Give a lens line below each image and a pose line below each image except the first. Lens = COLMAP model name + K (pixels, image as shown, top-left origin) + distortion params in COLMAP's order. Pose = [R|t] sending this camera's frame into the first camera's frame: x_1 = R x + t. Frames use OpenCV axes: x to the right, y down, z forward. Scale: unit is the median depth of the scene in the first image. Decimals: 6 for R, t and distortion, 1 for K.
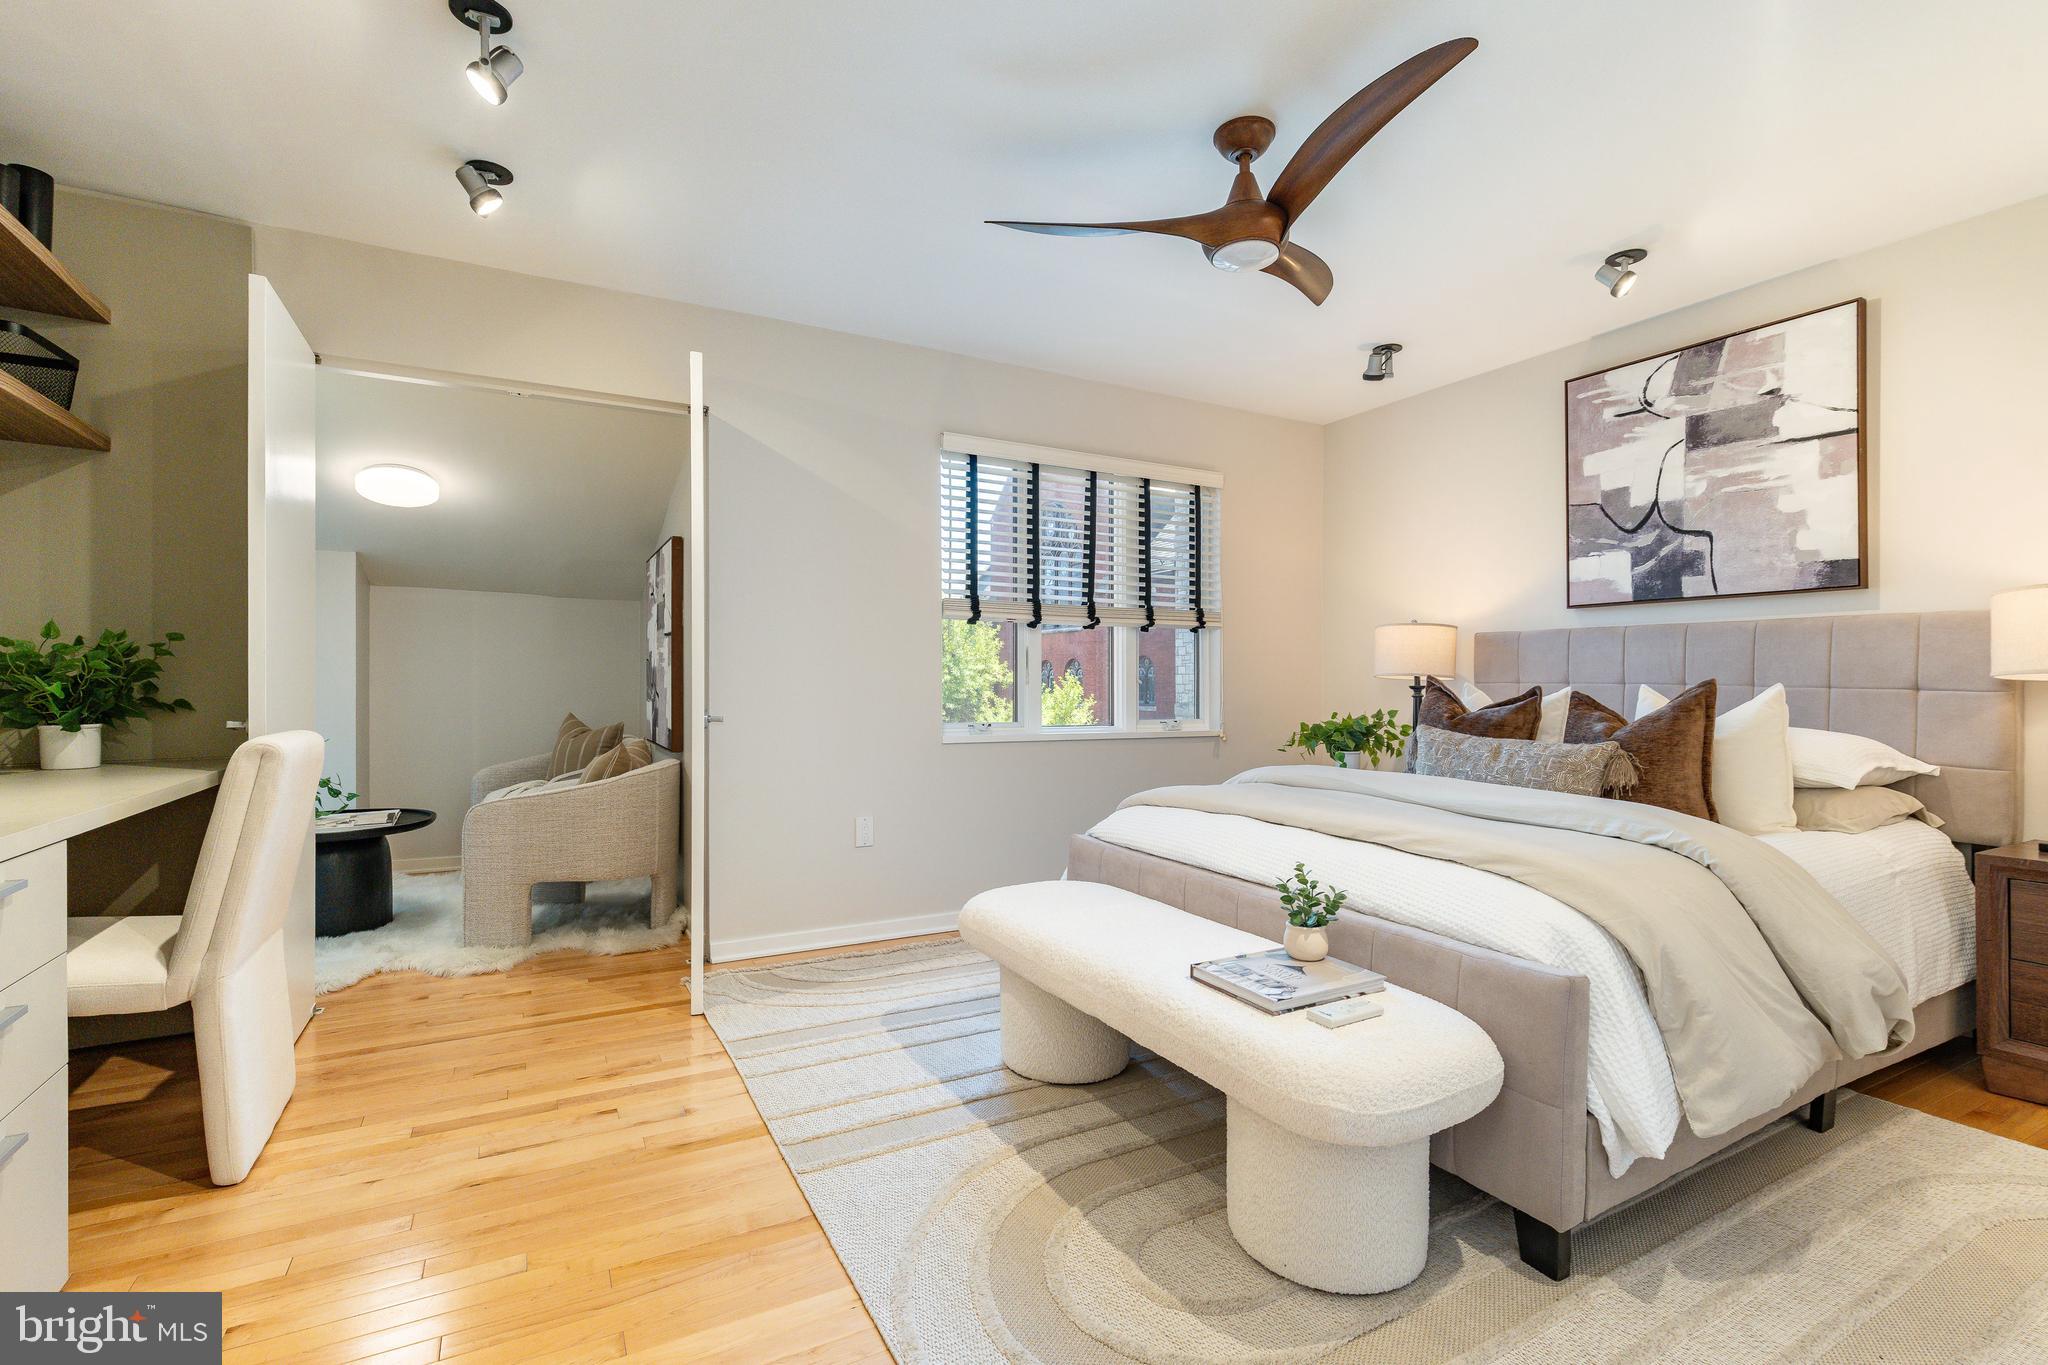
lens RADIAL K [[918.2, 0, 1016.9], [0, 918.2, 686.9], [0, 0, 1]] dist [0.009533, -0.001878]
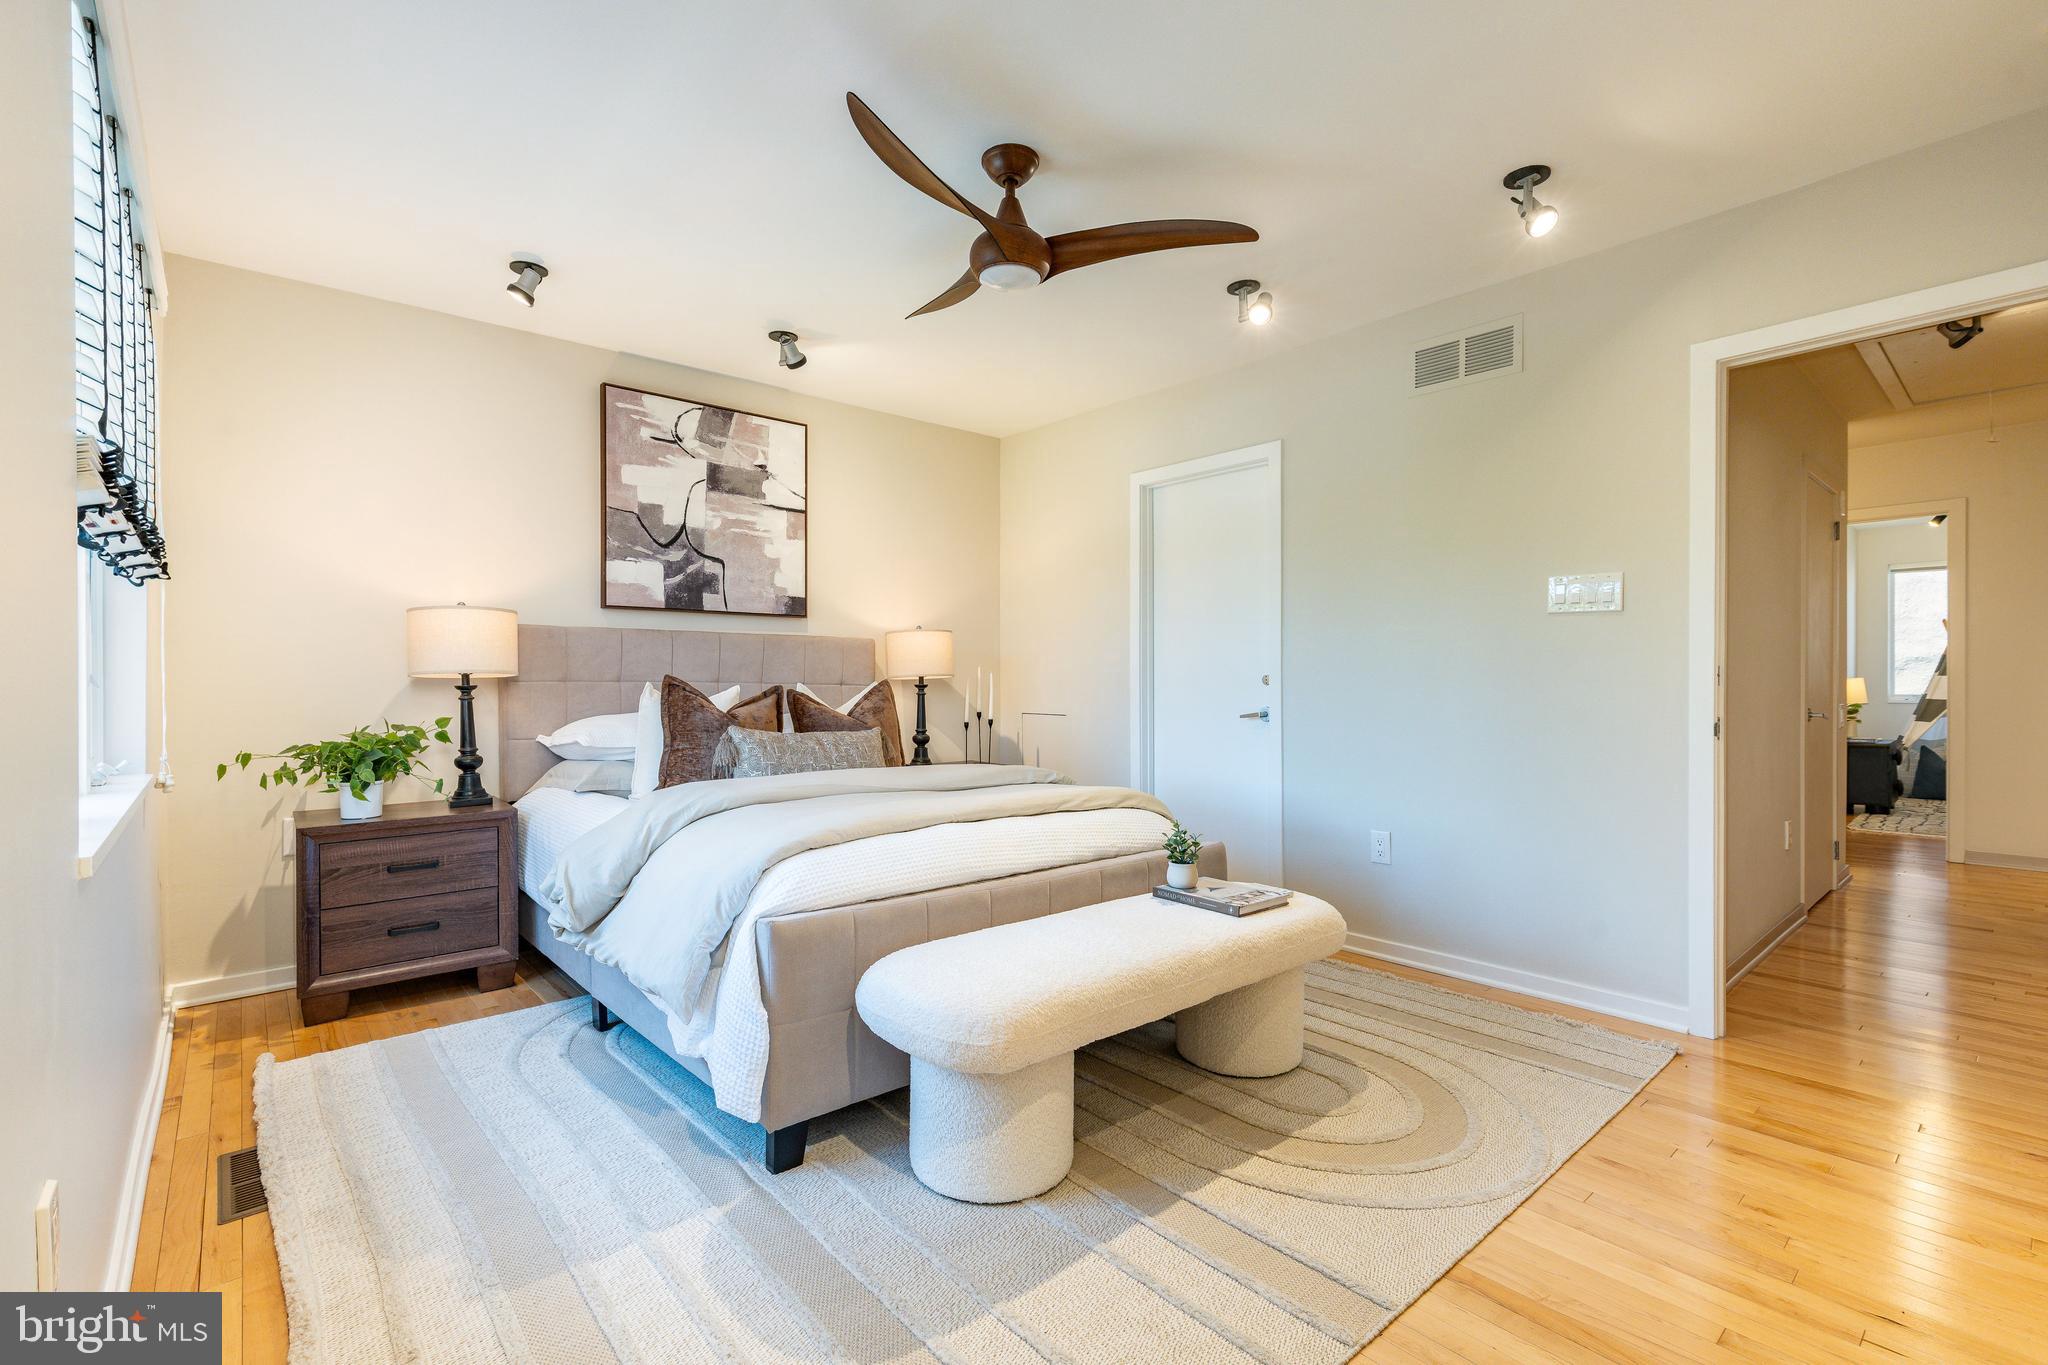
lens RADIAL K [[918.2, 0, 1017.2], [0, 918.2, 678.9], [0, 0, 1]] dist [0.009533, -0.001878]
pose [[-0.210037, -0.002225, 0.977691, -0.539891], [0.003571, 0.999989, 0.003043, -0.009340], [-0.977687, 0.004130, -0.210027, 0.851129]]
